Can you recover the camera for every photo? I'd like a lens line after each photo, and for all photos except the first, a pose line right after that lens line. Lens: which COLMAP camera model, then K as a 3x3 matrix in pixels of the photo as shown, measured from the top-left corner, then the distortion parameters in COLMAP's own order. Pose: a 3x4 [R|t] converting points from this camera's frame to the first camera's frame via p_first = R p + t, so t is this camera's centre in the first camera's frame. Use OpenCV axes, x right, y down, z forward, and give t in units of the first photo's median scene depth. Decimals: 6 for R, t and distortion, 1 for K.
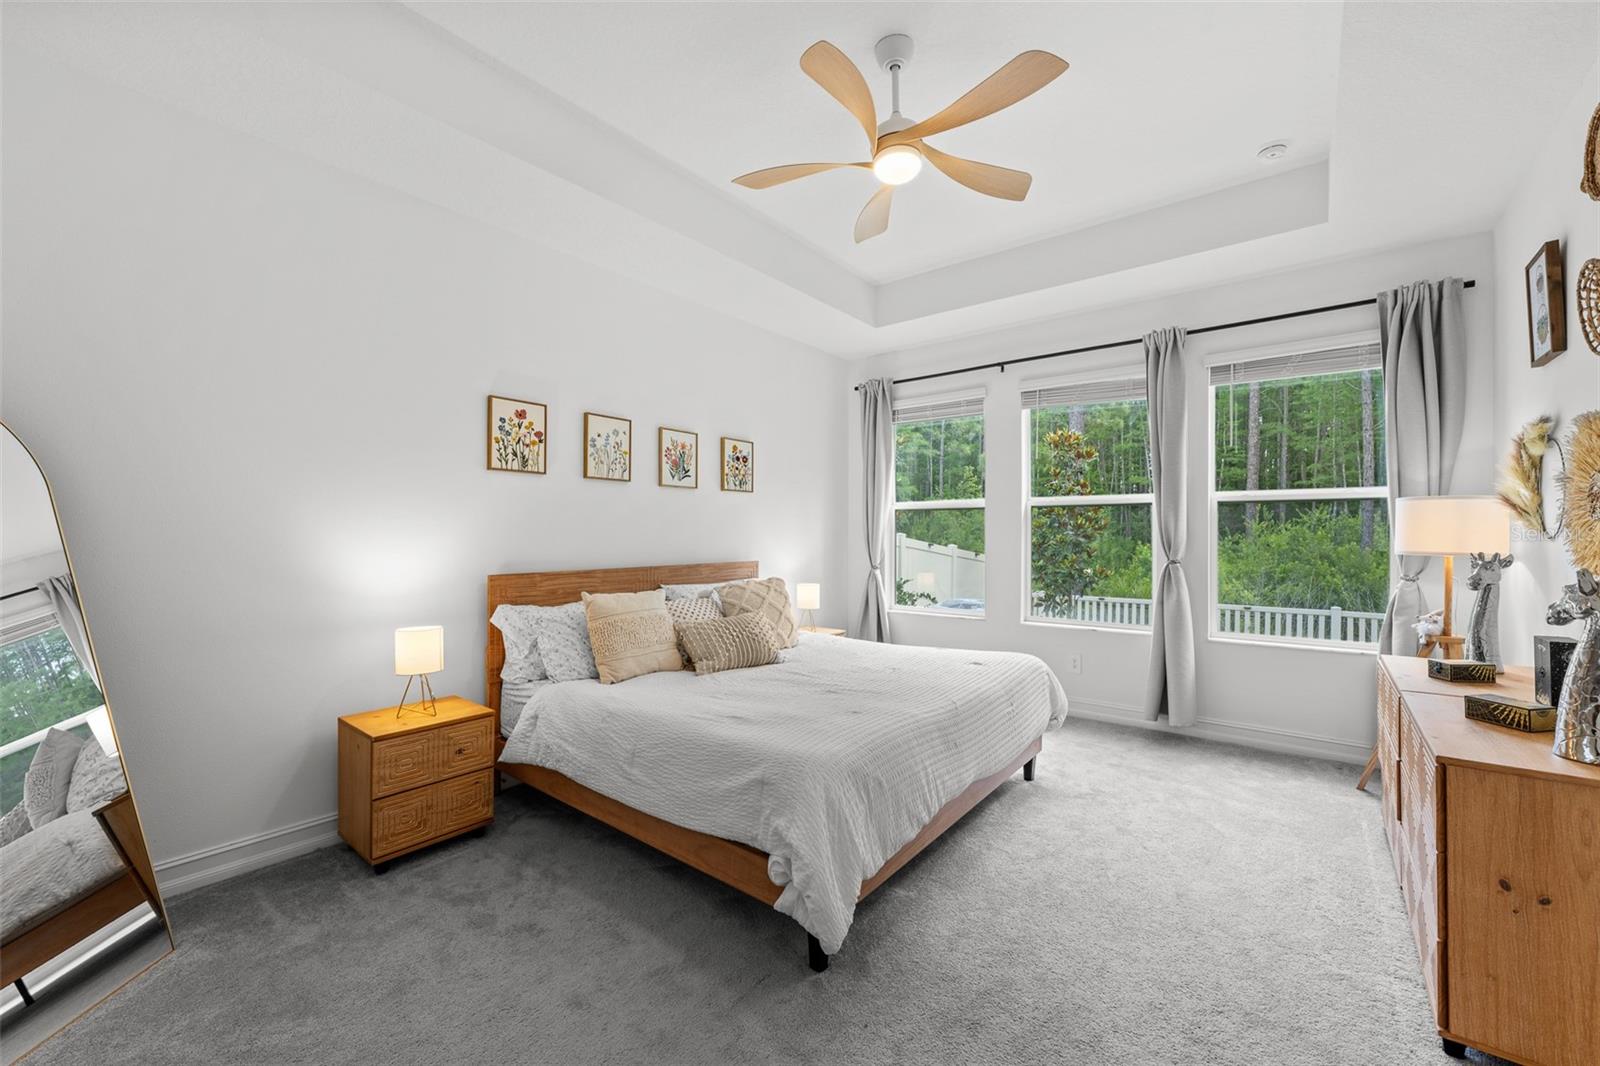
lens RADIAL K [[634.1, 0, 802.2], [0, 634.1, 534.9], [0, 0, 1]] dist [-0.000298, -0.000342]
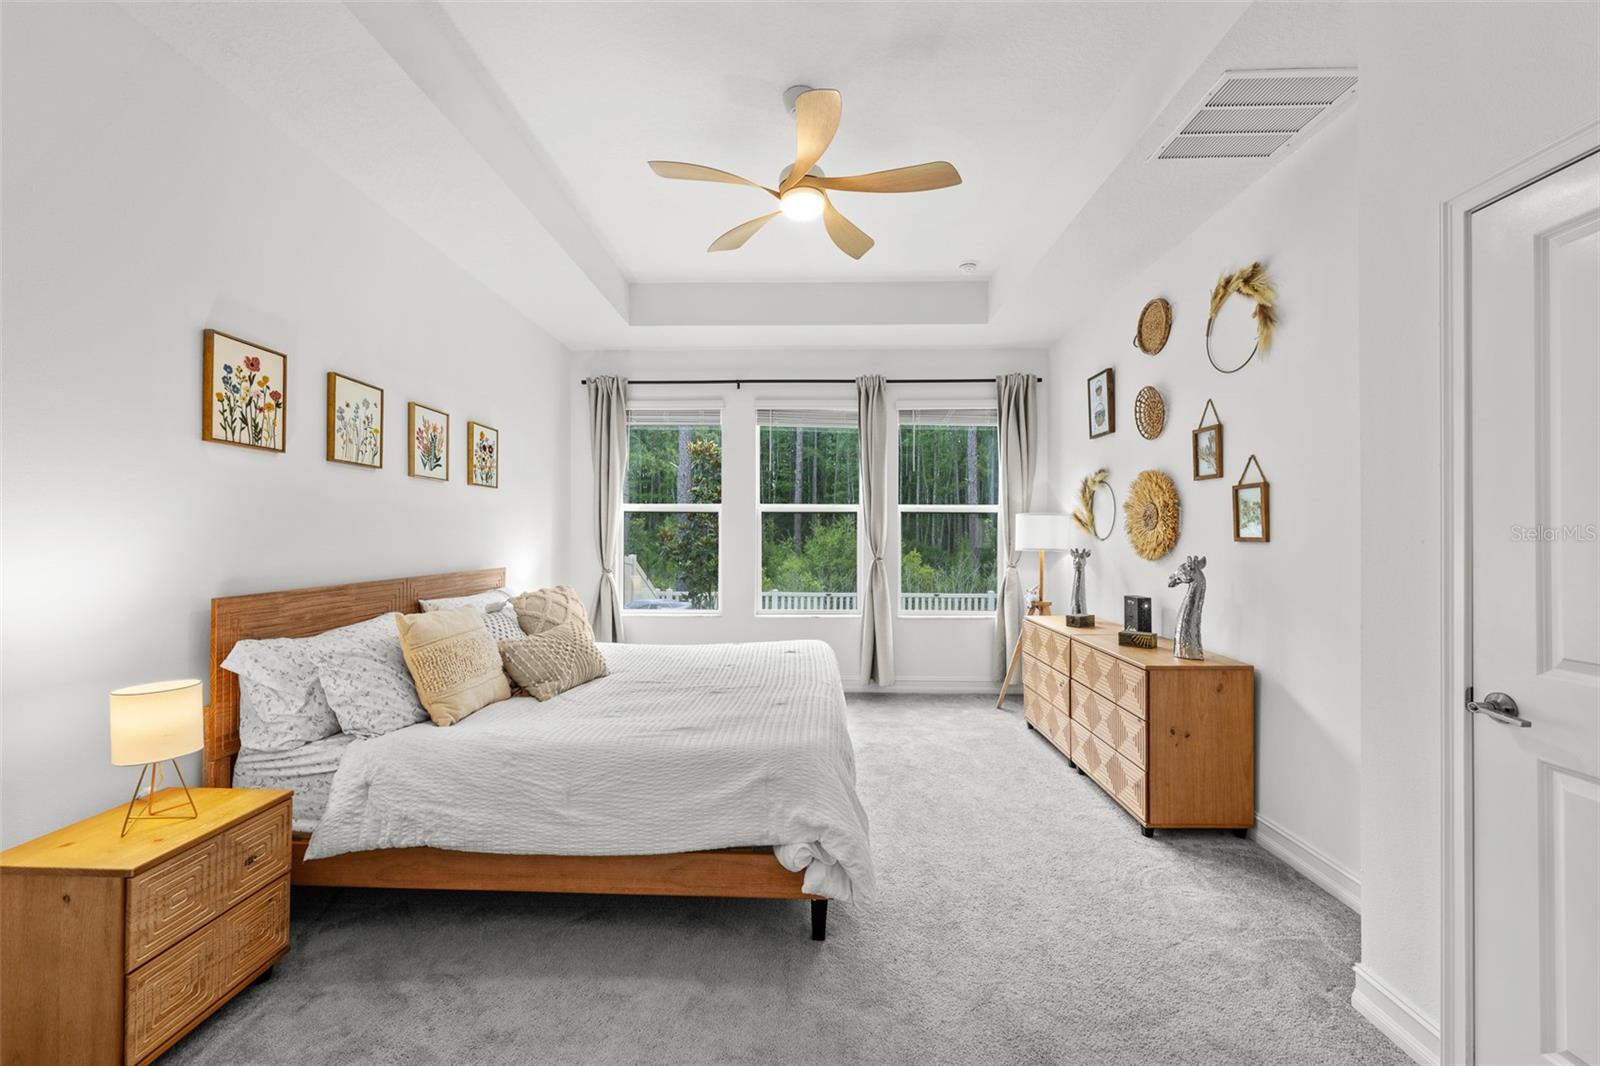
lens RADIAL K [[634.1, 0, 802.2], [0, 634.1, 534.9], [0, 0, 1]] dist [-0.000298, -0.000342]
pose [[0.798286, 0.002037, 0.602275, -0.380328], [-0.000541, 0.999996, -0.002664, -0.001996], [-0.602278, 0.001800, 0.798284, 0.087123]]
